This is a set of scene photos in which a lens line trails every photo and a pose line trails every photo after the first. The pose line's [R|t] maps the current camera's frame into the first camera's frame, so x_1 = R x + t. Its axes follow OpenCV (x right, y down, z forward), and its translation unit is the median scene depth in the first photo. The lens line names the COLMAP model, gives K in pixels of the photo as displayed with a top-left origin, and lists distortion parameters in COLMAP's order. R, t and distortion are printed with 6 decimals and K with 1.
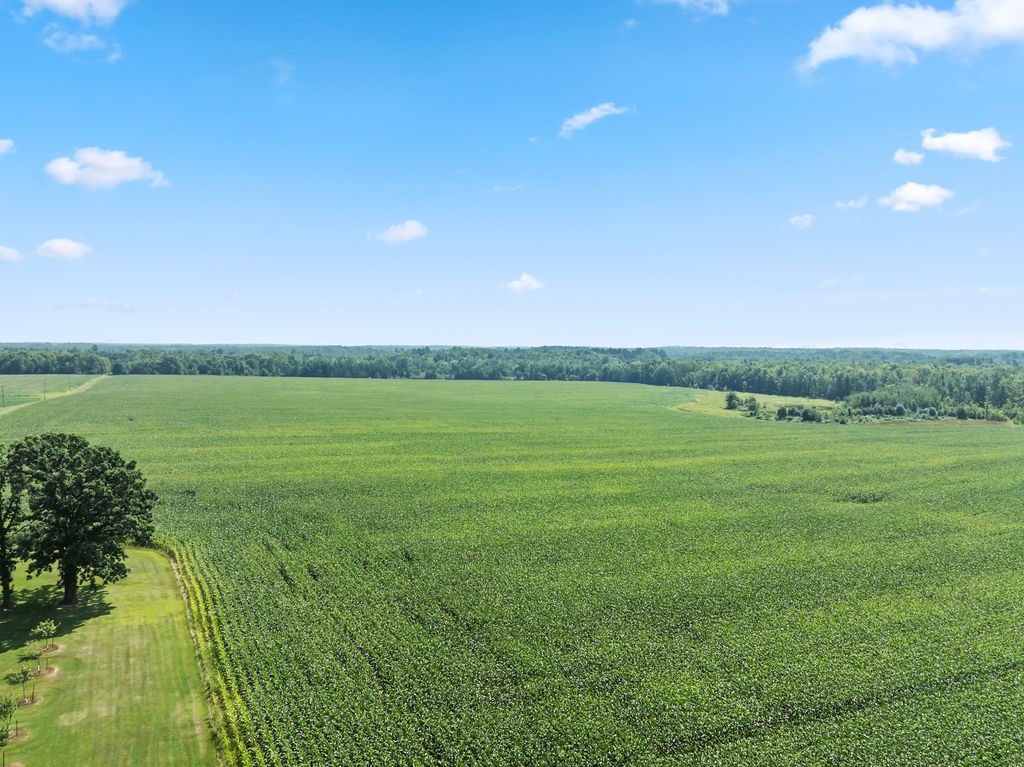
lens RADIAL K [[717.2, 0, 512.6], [0, 717.2, 382.8], [0, 0, 1]] dist [-0.027058, -0.018201]
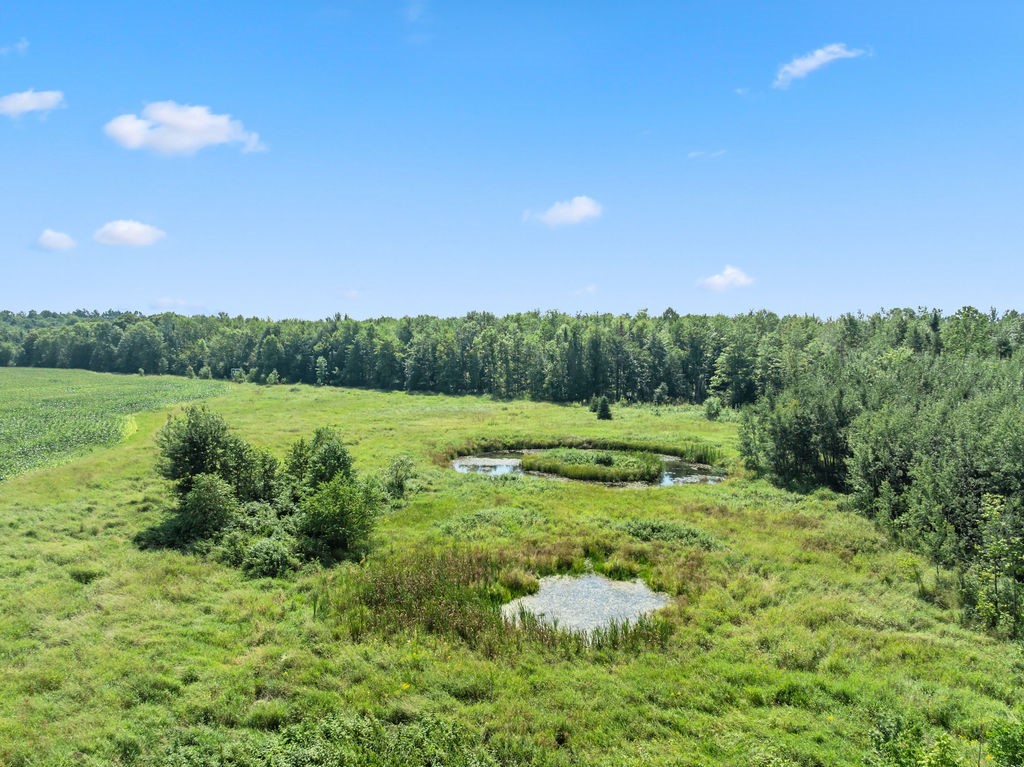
lens RADIAL K [[717.2, 0, 512.5], [0, 717.2, 384.3], [0, 0, 1]] dist [-0.027058, -0.018201]
pose [[0.853160, -0.044714, 0.519730, 0.202763], [0.028588, 0.998830, 0.039004, 0.000413], [-0.520866, -0.018418, 0.853440, 0.590670]]
